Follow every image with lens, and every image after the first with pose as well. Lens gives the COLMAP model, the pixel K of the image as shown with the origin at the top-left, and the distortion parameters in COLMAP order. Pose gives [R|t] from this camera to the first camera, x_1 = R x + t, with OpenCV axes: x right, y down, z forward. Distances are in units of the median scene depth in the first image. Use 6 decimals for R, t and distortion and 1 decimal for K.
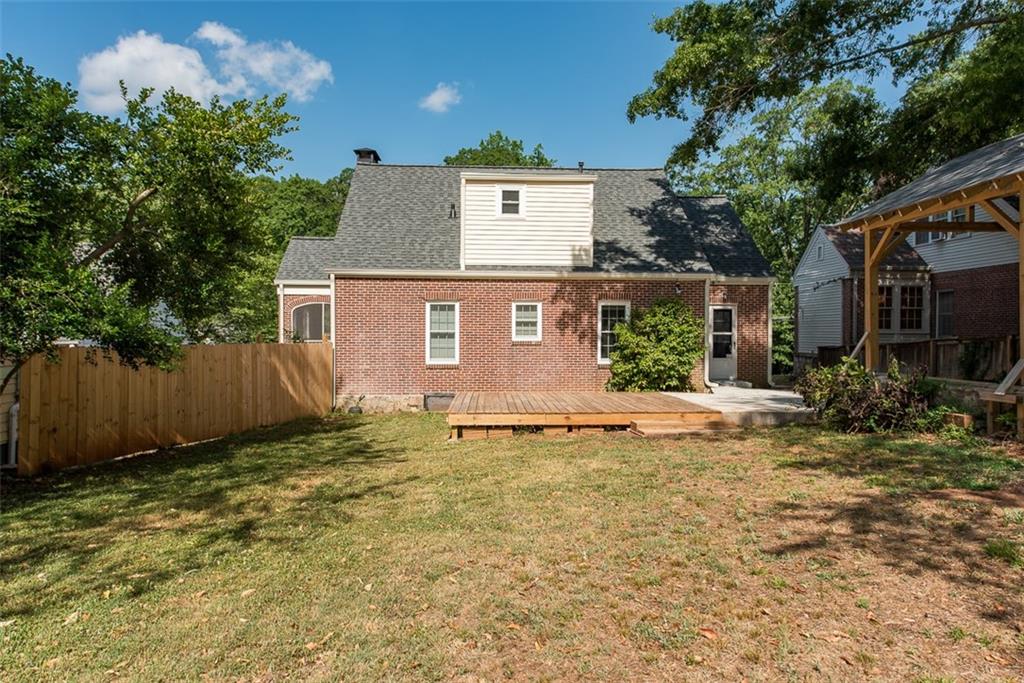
lens RADIAL K [[670.1, 0, 512.0], [0, 670.1, 341.5], [0, 0, 1]] dist [0.036208, -0.000996]
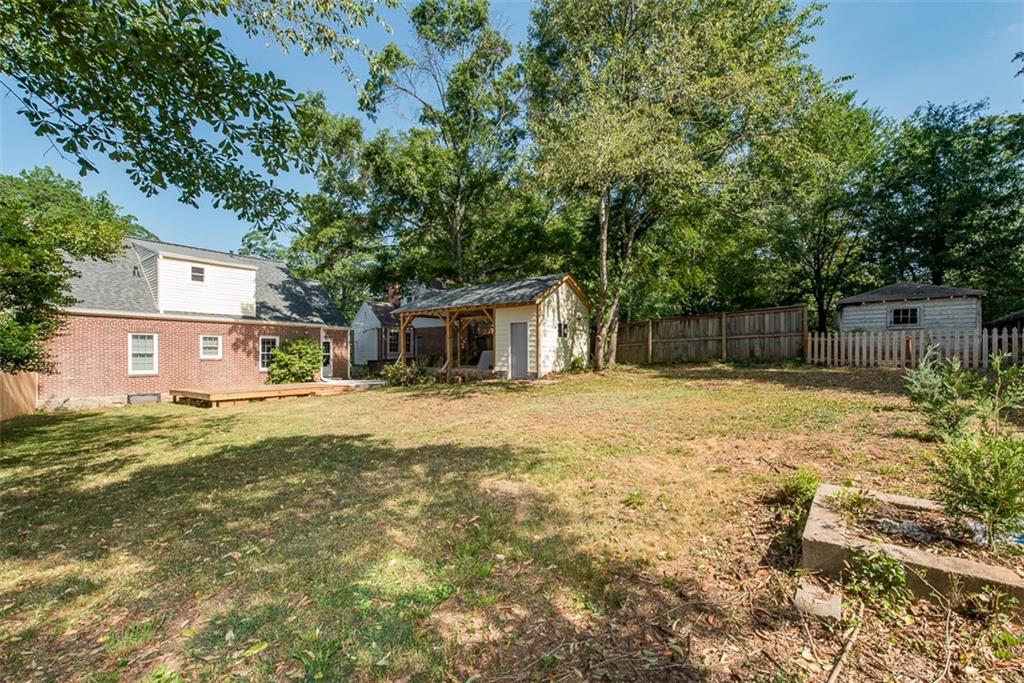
lens RADIAL K [[405.0, 0, 514.6], [0, 405.0, 334.3], [0, 0, 1]] dist [0.001812, -0.000024]
pose [[0.683659, 0.033743, 0.729021, -0.197938], [0.012138, 0.998267, -0.057588, 0.006715], [-0.729701, 0.048220, 0.682064, -0.248484]]
